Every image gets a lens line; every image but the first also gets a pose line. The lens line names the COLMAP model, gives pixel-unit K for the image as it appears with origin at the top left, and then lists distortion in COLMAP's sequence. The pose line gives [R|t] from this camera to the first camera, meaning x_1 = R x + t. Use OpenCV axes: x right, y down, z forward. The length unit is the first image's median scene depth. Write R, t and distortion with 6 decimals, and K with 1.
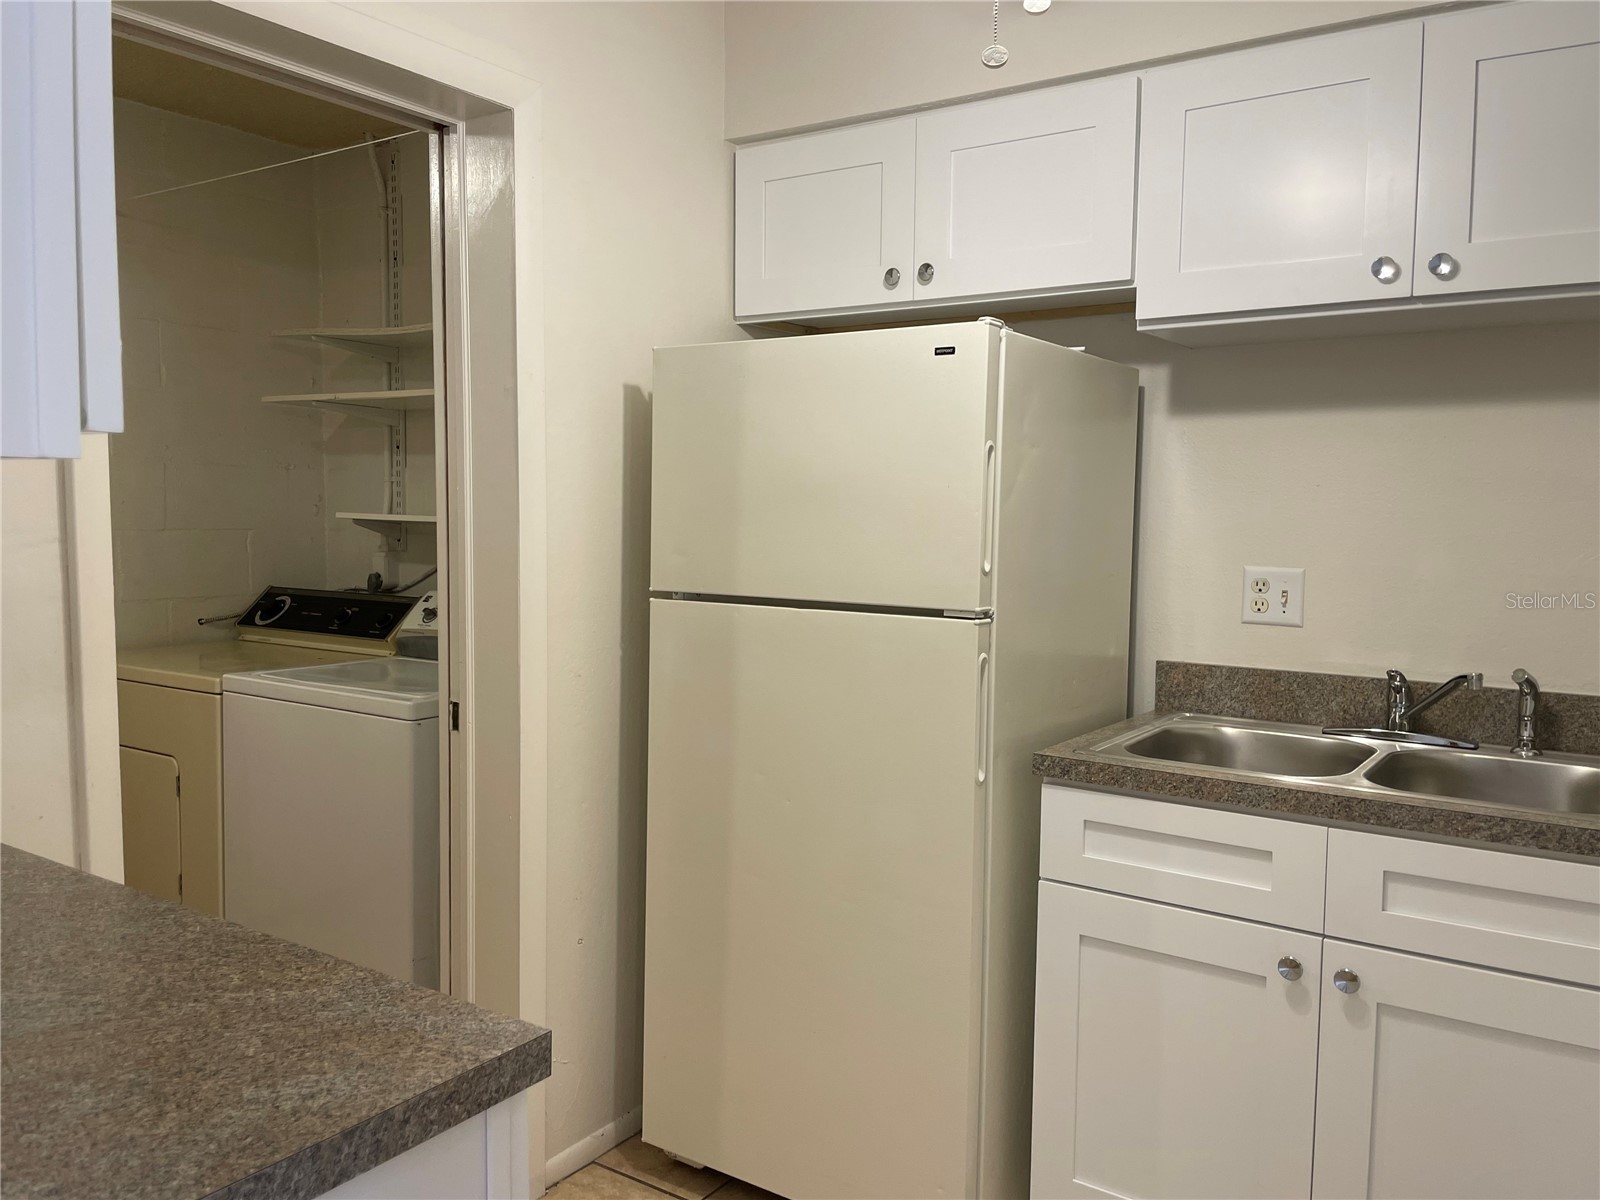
lens RADIAL K [[1265.7, 0, 803.9], [0, 1265.7, 588.7], [0, 0, 1]] dist [0.059848, -0.051695]
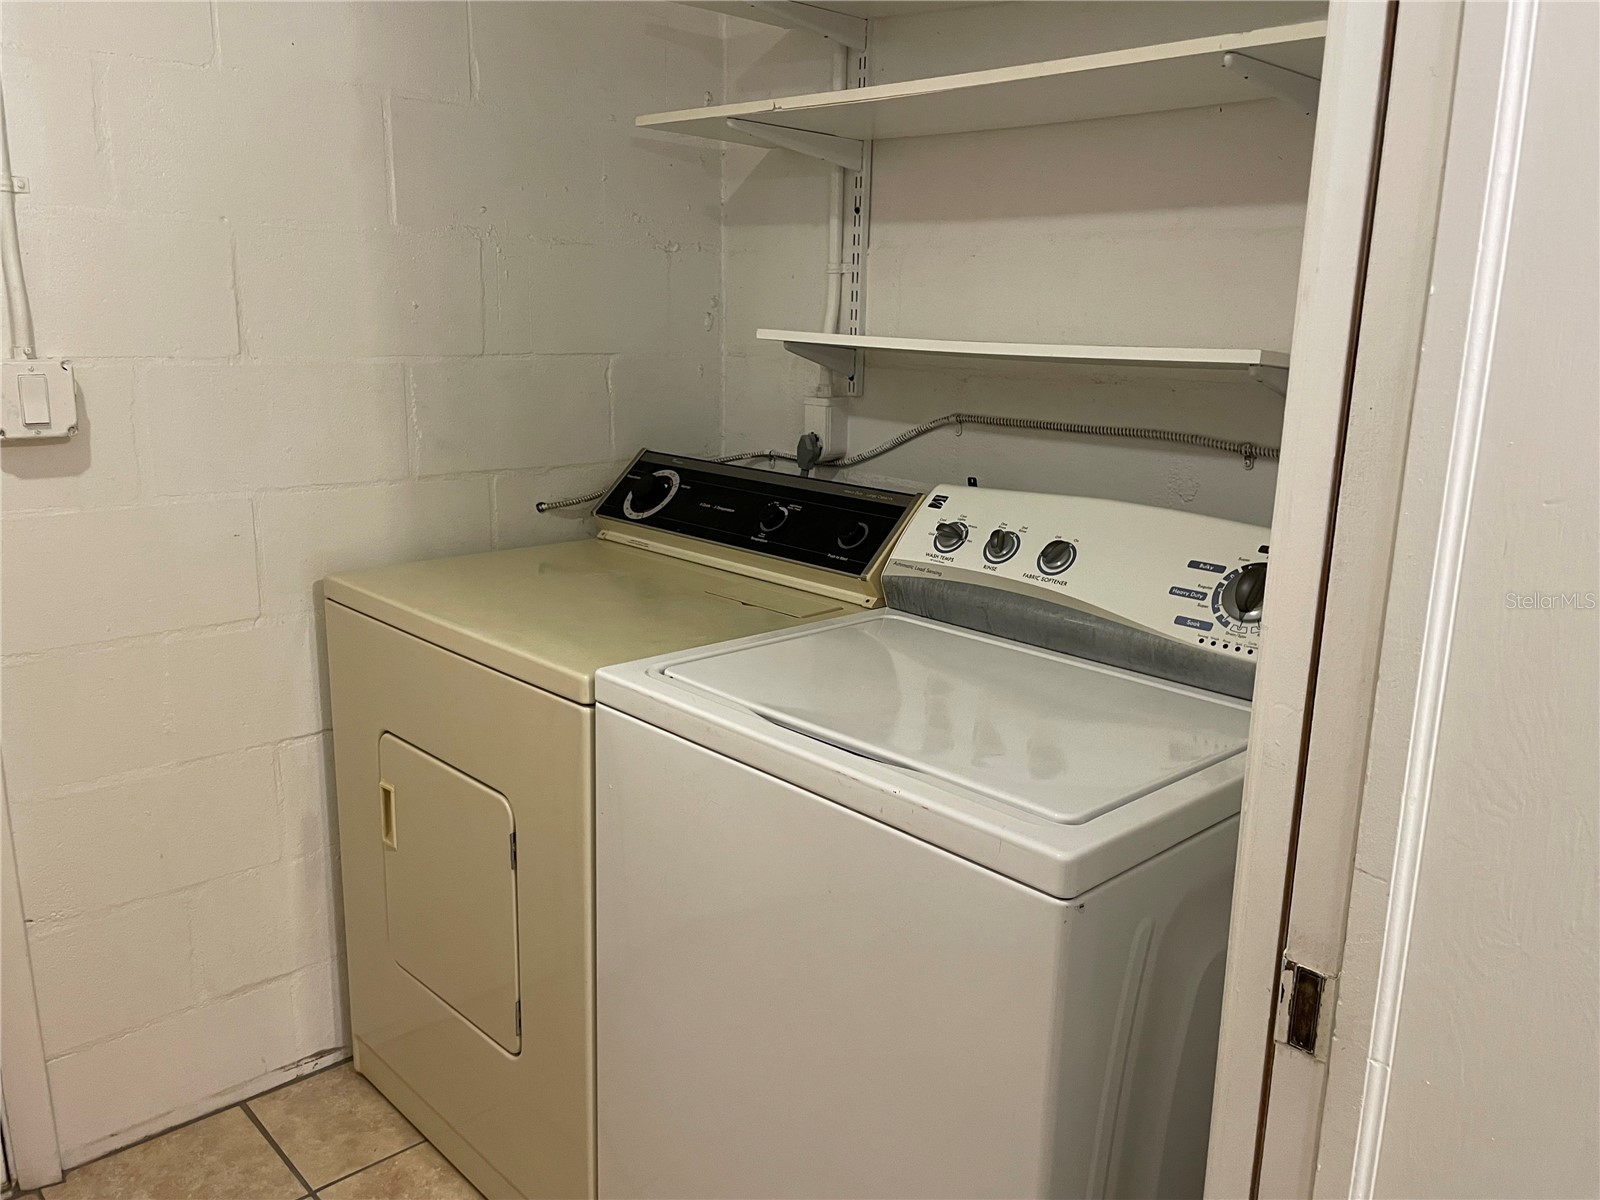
lens RADIAL K [[1265.7, 0, 810.8], [0, 1265.7, 604.9], [0, 0, 1]] dist [0.059848, -0.051695]
pose [[0.975976, 0.062363, -0.208764, -0.213832], [-0.027129, 0.985488, 0.167563, -0.033320], [0.216184, -0.157874, 0.963504, 0.431712]]
